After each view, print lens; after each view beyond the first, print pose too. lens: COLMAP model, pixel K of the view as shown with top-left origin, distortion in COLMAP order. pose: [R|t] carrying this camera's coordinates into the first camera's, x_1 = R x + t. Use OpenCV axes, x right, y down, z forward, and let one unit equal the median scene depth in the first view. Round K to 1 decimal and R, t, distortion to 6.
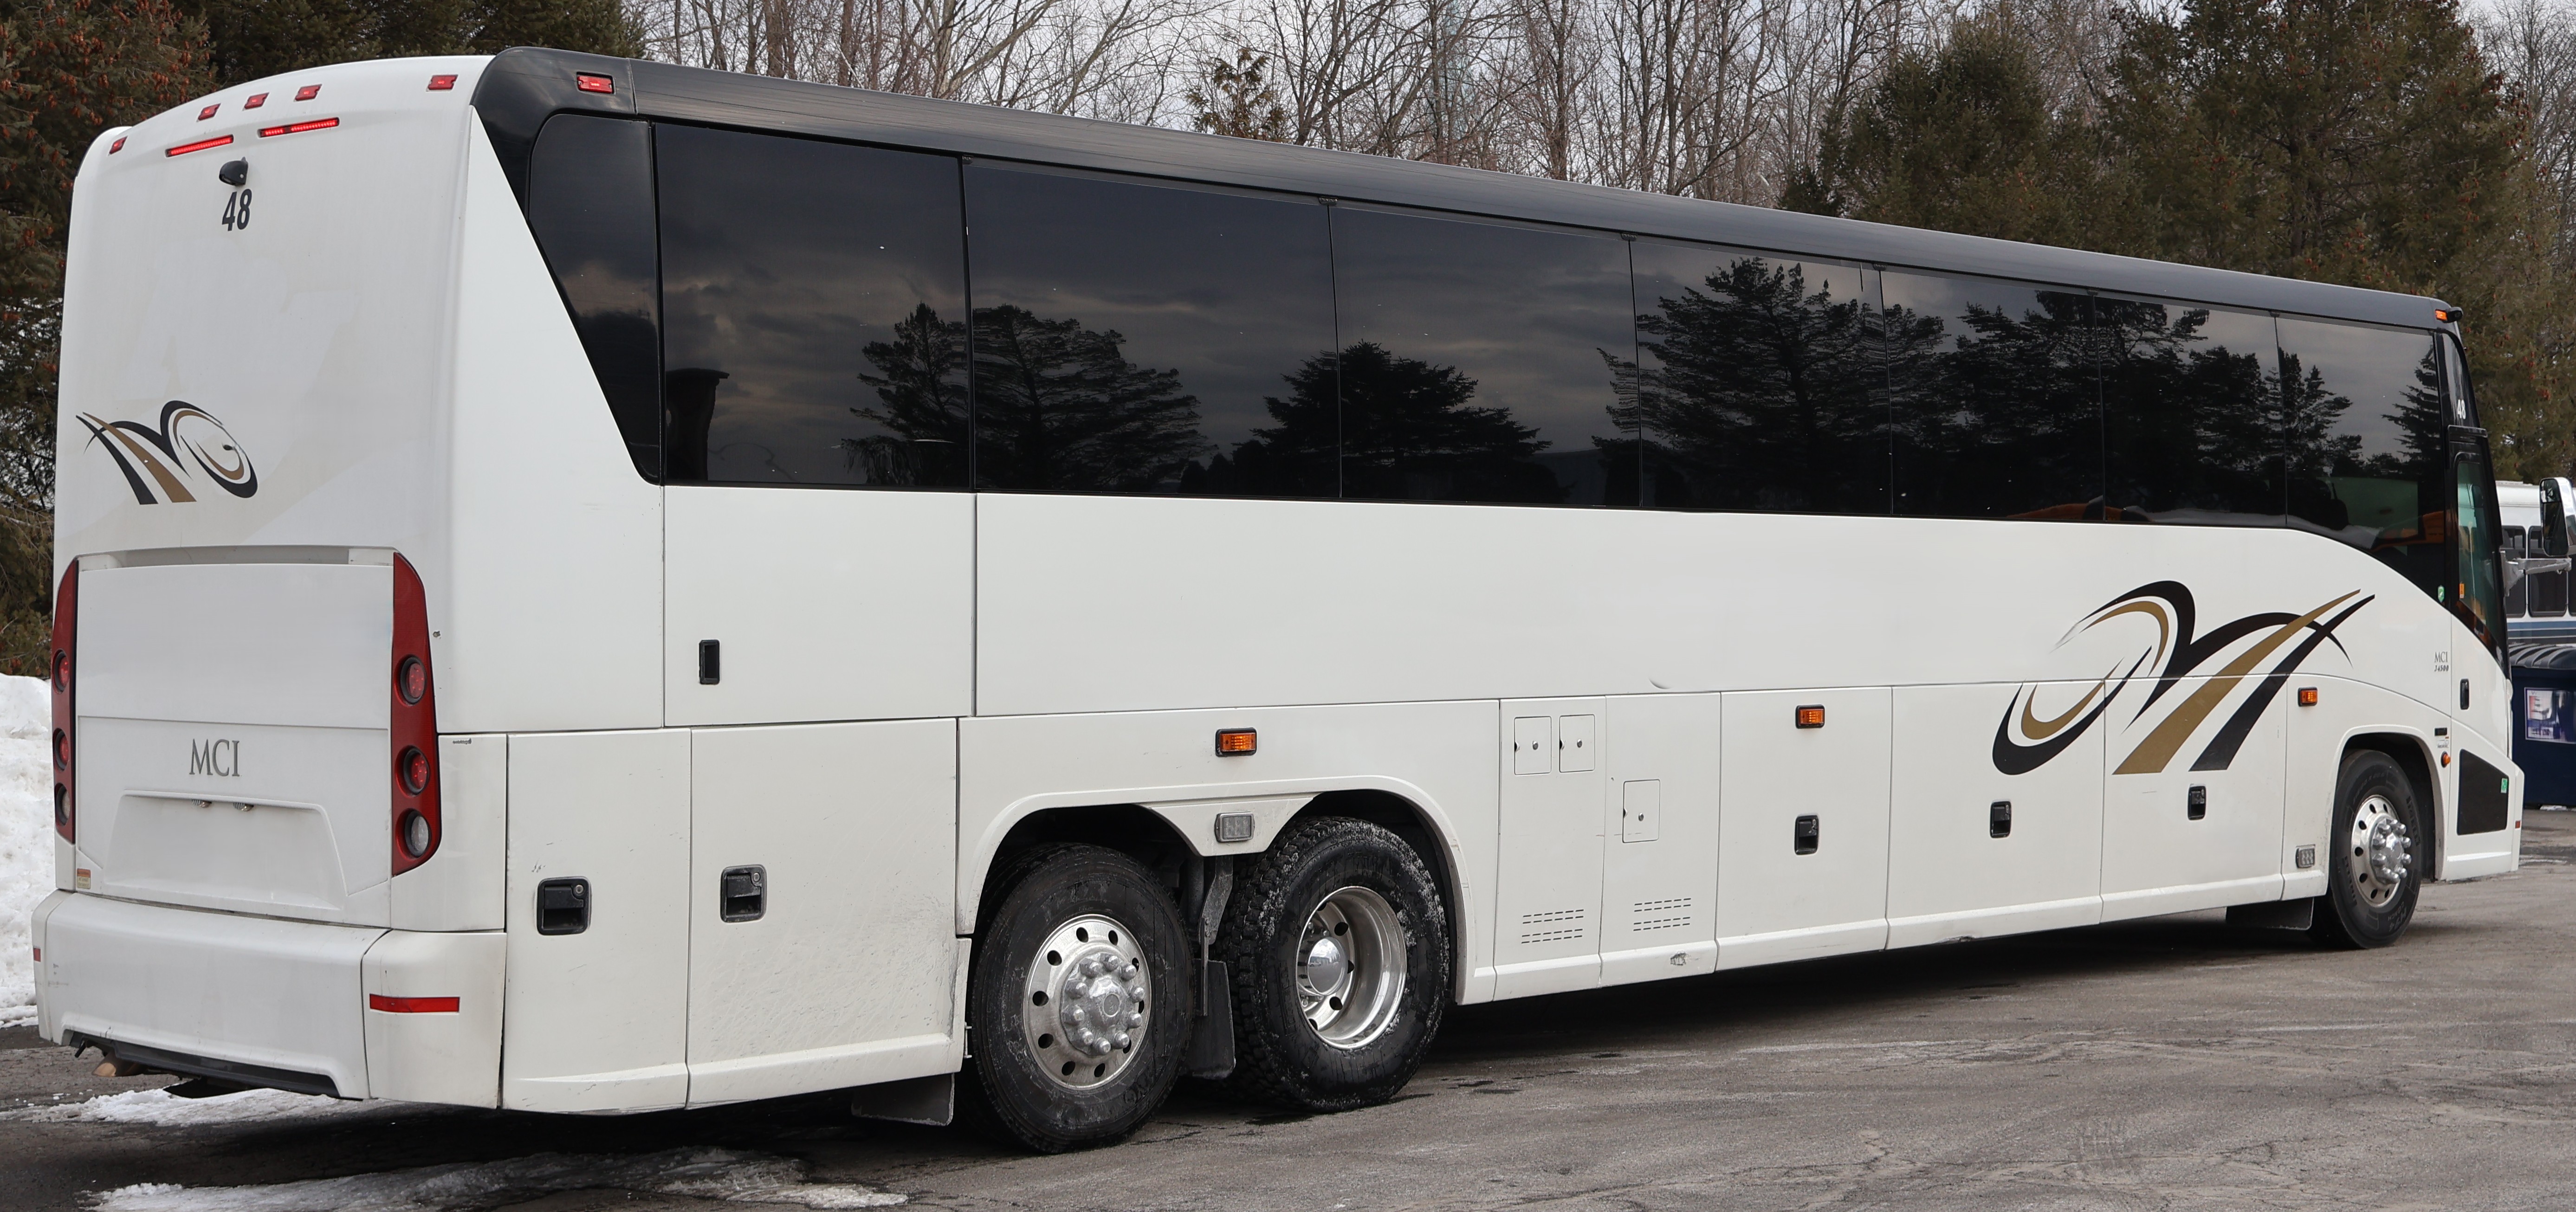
lens RADIAL K [[3601.6, 0, 1360.7], [0, 3601.6, 546.3], [0, 0, 1]] dist [-0.038754, 0.000000]
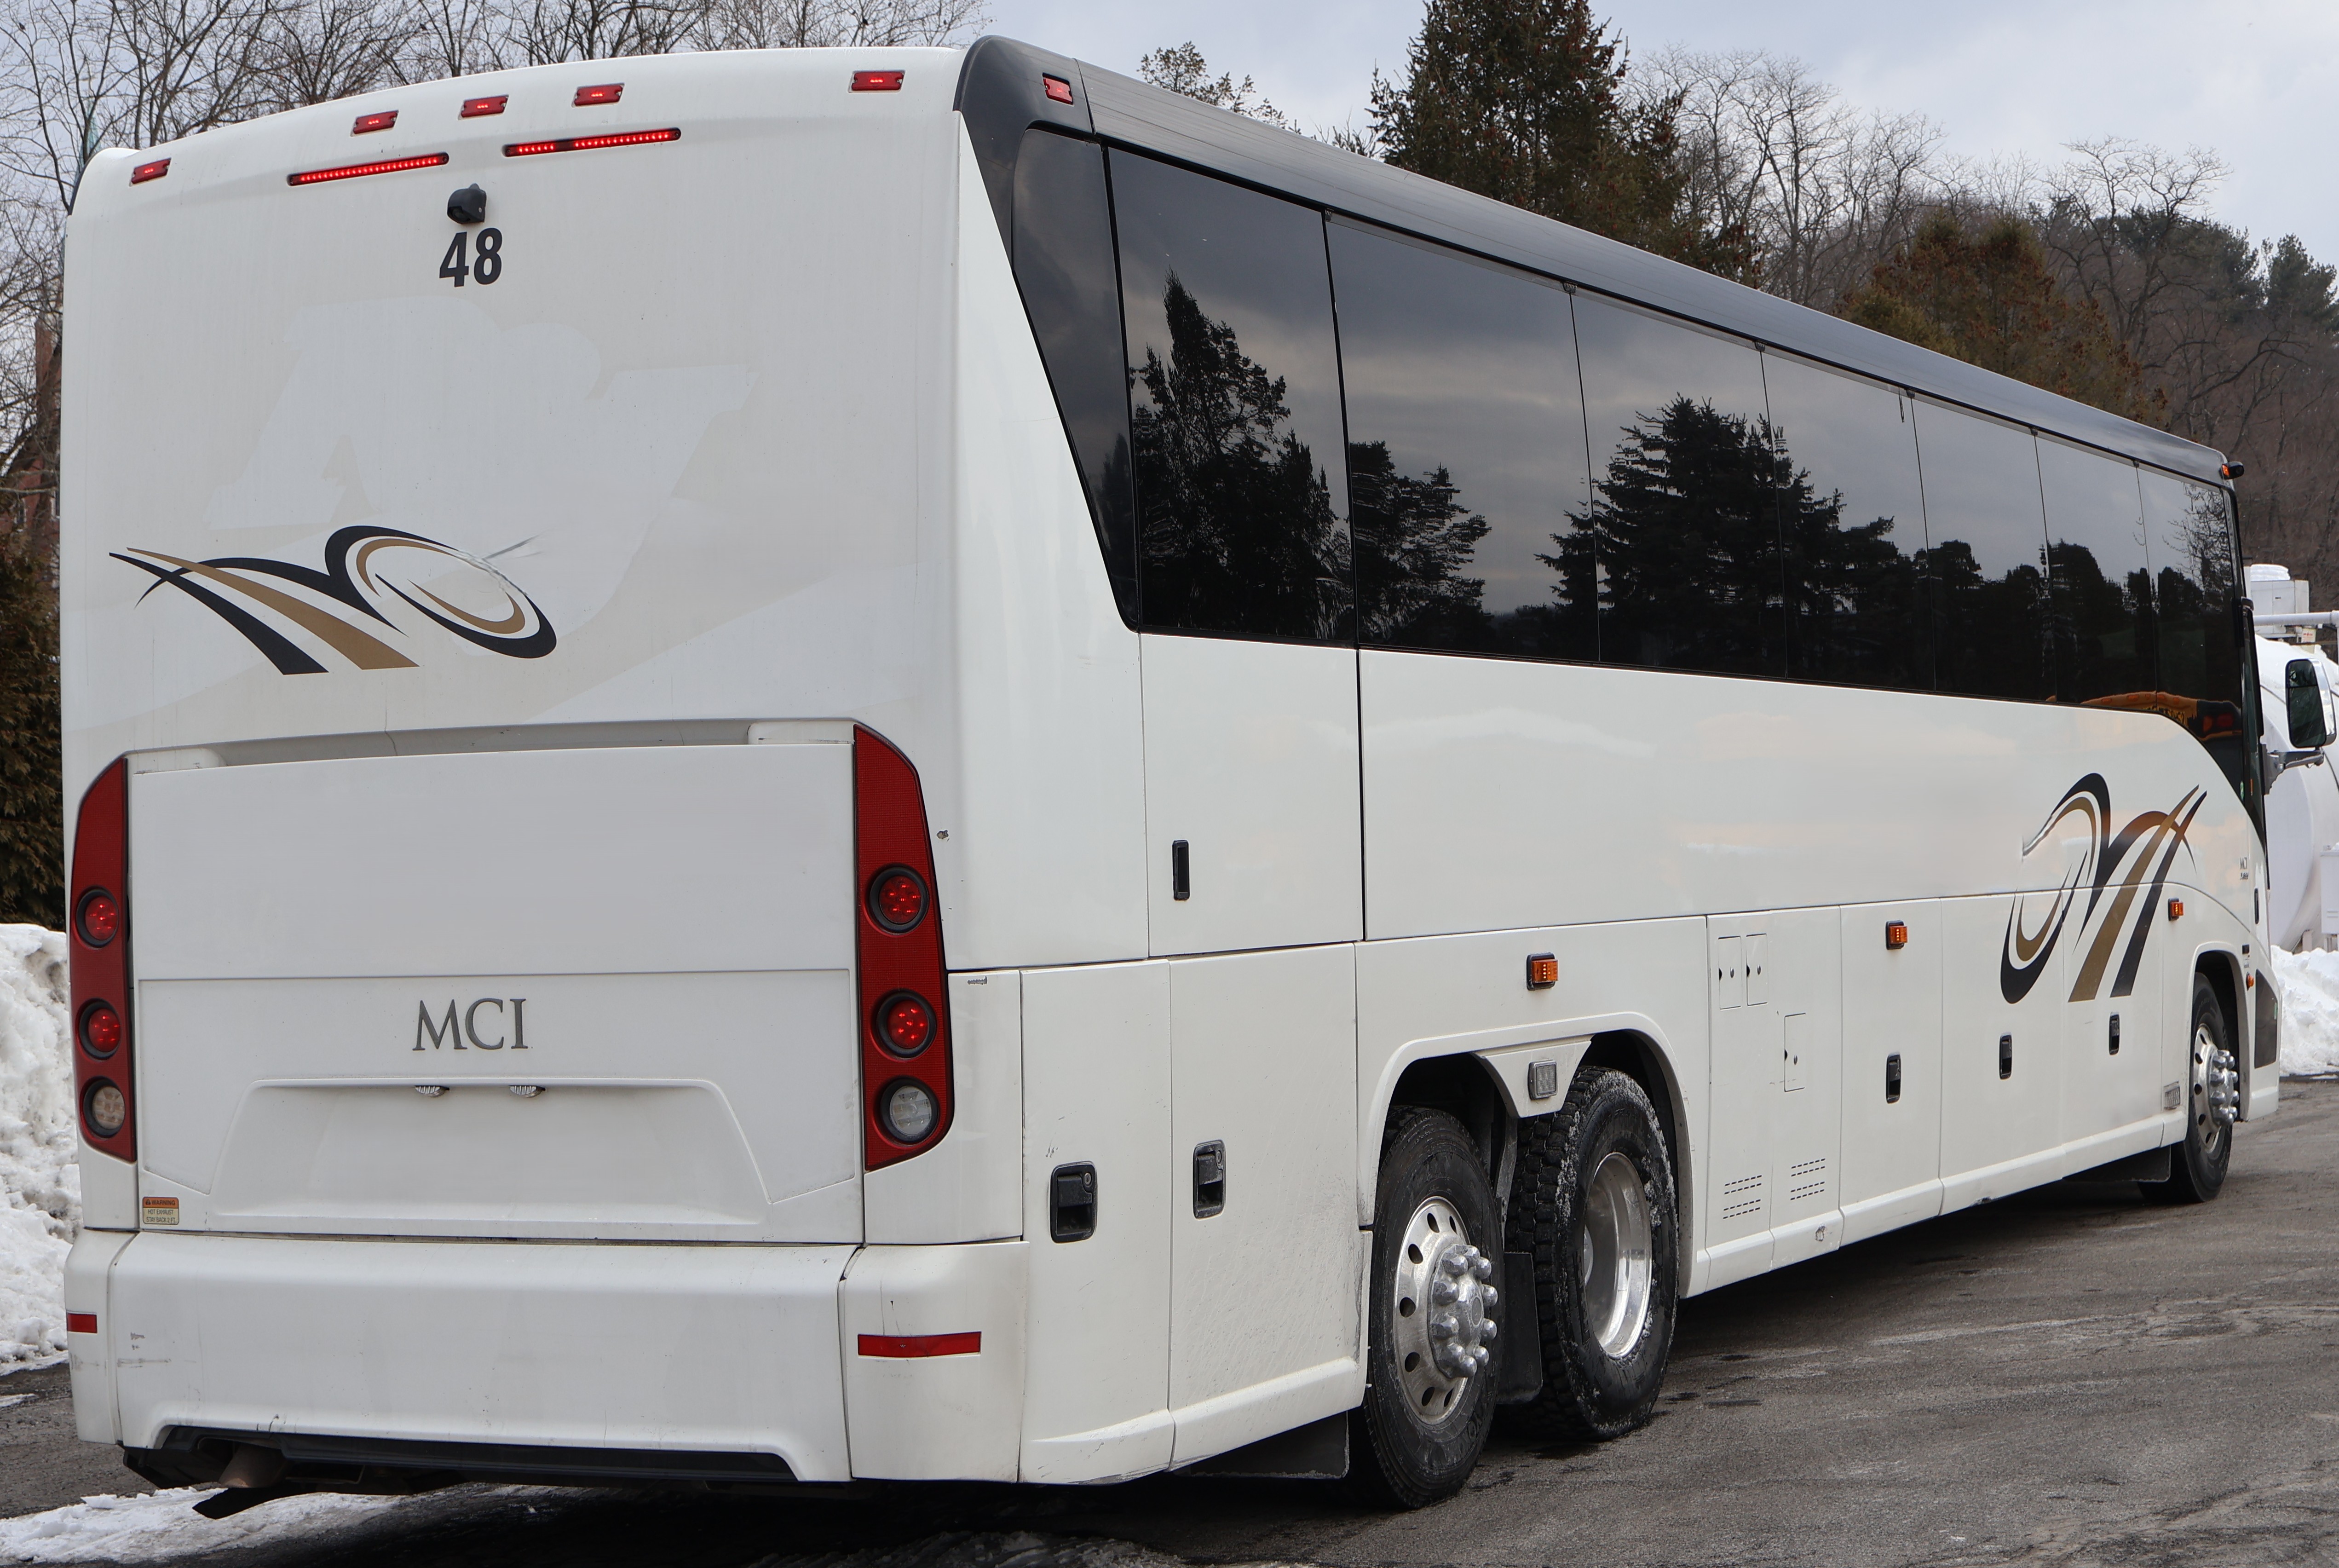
lens RADIAL K [[4314.1, 0, 1170.4], [0, 4314.1, 766.1], [0, 0, 1]] dist [-0.033330, 0.000000]
pose [[0.954906, -0.017490, 0.296391, -0.429392], [0.020647, 0.999758, -0.007527, 0.016581], [-0.296188, 0.013307, 0.955037, 0.138407]]
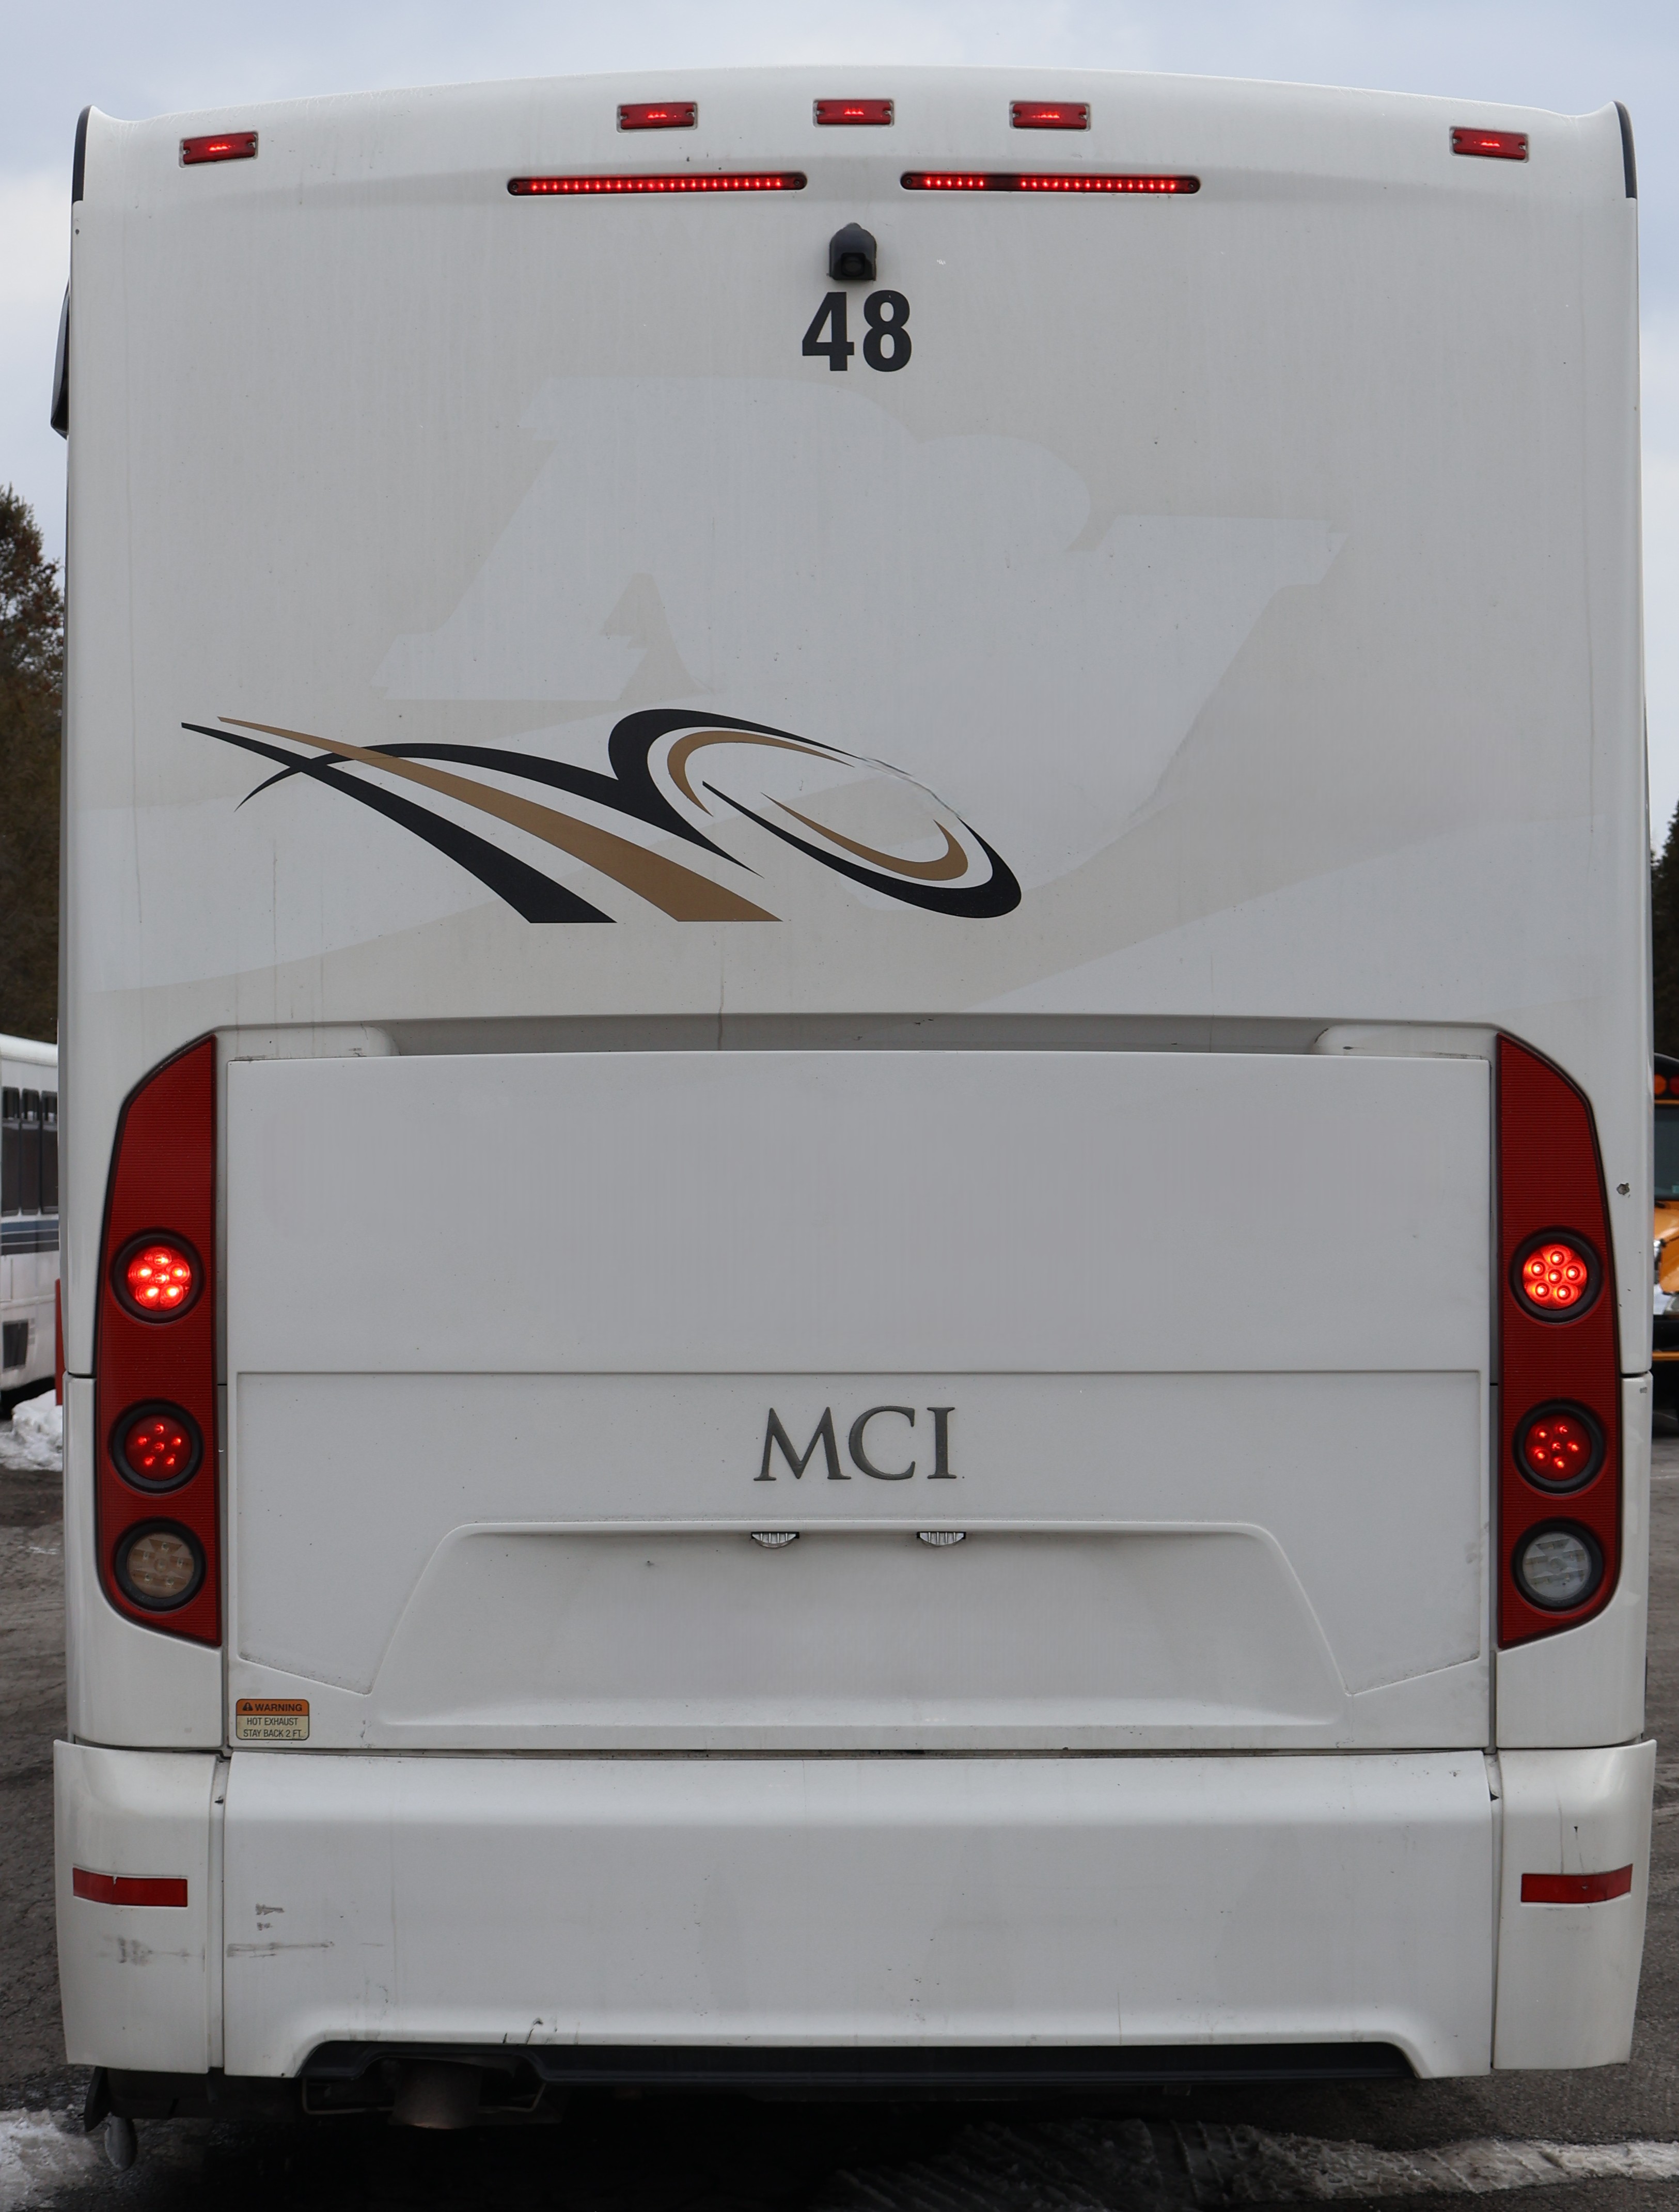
lens RADIAL K [[4760.2, 0, 809.3], [0, 4760.2, 1271.6], [0, 0, 1]] dist [-0.023743, 0.000000]
pose [[0.726302, -0.012152, 0.687268, -0.755211], [-0.011002, 0.999510, 0.029300, 0.015900], [-0.687288, -0.028842, 0.725812, 0.519222]]
